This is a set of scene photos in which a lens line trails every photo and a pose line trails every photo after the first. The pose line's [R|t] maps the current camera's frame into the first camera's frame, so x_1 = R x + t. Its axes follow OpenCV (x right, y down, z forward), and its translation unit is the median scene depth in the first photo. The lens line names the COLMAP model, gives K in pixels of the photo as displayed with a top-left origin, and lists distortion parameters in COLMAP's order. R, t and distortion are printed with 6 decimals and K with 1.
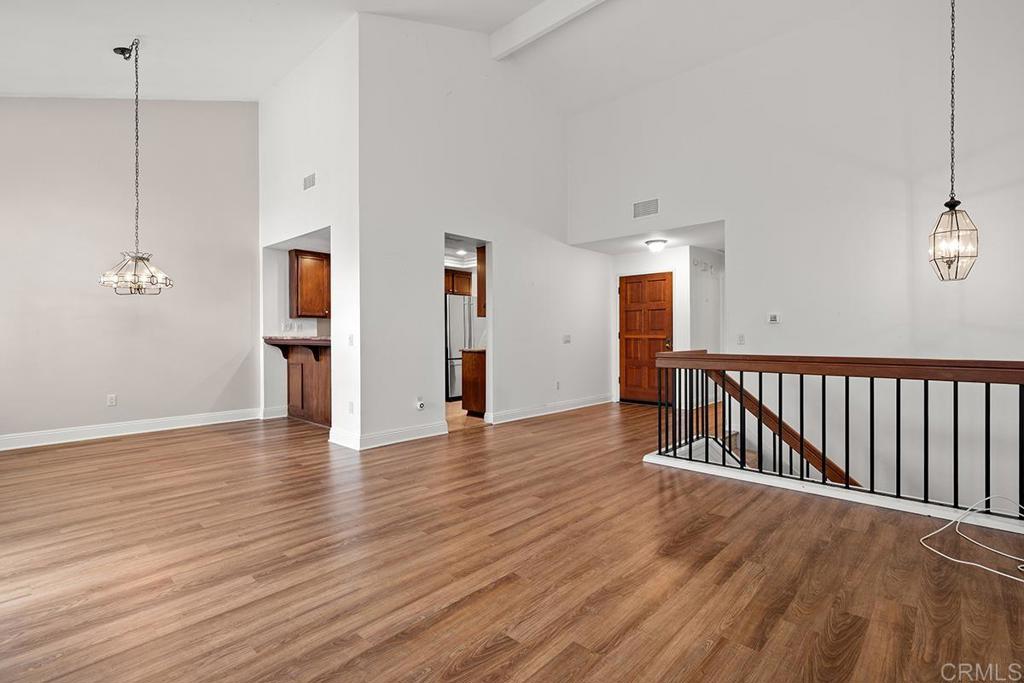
lens RADIAL K [[479.3, 0, 512.1], [0, 479.3, 340.2], [0, 0, 1]] dist [0.001699, -0.000447]
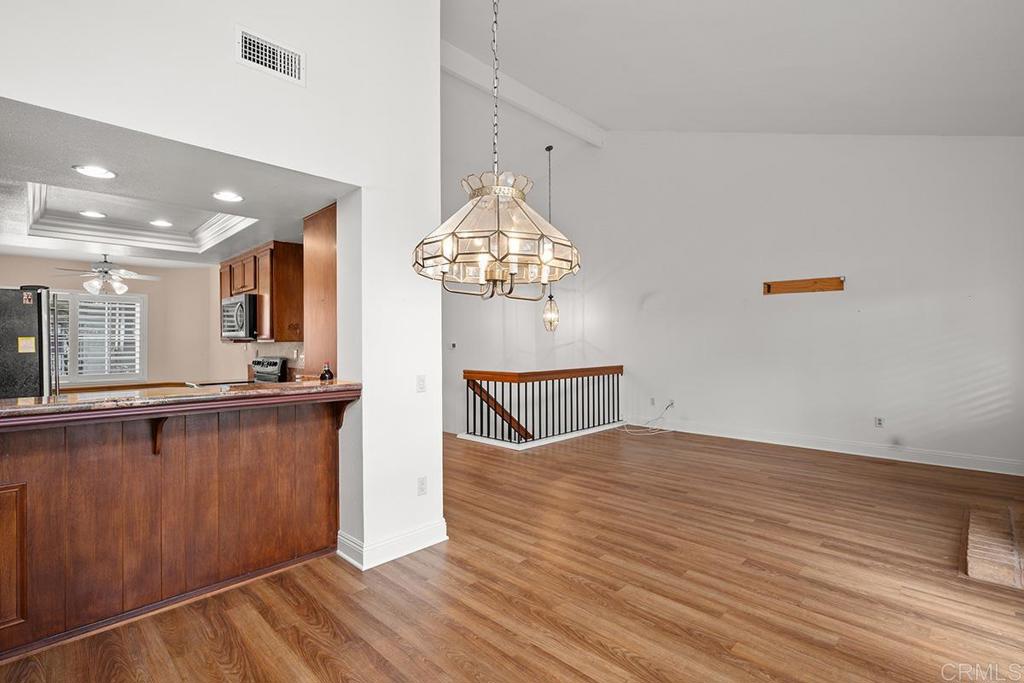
lens RADIAL K [[479.3, 0, 507.0], [0, 479.3, 342.0], [0, 0, 1]] dist [0.001699, -0.000447]
pose [[0.034558, 0.003006, 0.999398, -1.710803], [0.016998, 0.999849, -0.003595, -0.093734], [-0.999258, 0.017112, 0.034501, 1.474730]]
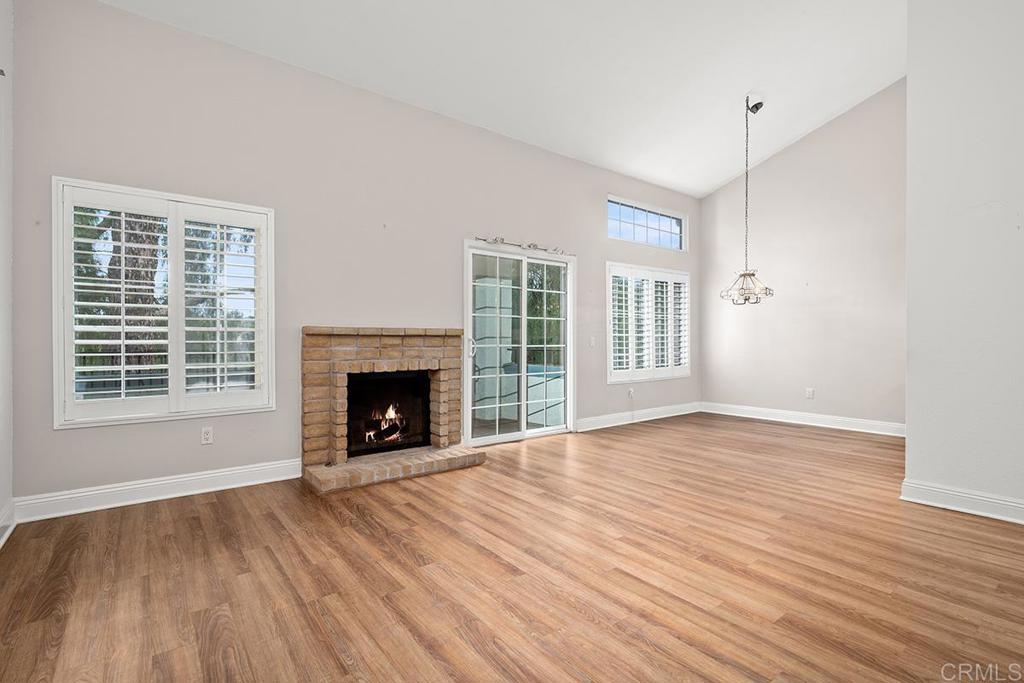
lens RADIAL K [[479.3, 0, 510.1], [0, 479.3, 339.1], [0, 0, 1]] dist [0.001699, -0.000447]
pose [[-0.160933, 0.004562, -0.986955, 0.797705], [-0.010946, 0.999920, 0.006406, -0.010035], [0.986905, 0.011834, -0.160870, 0.899493]]
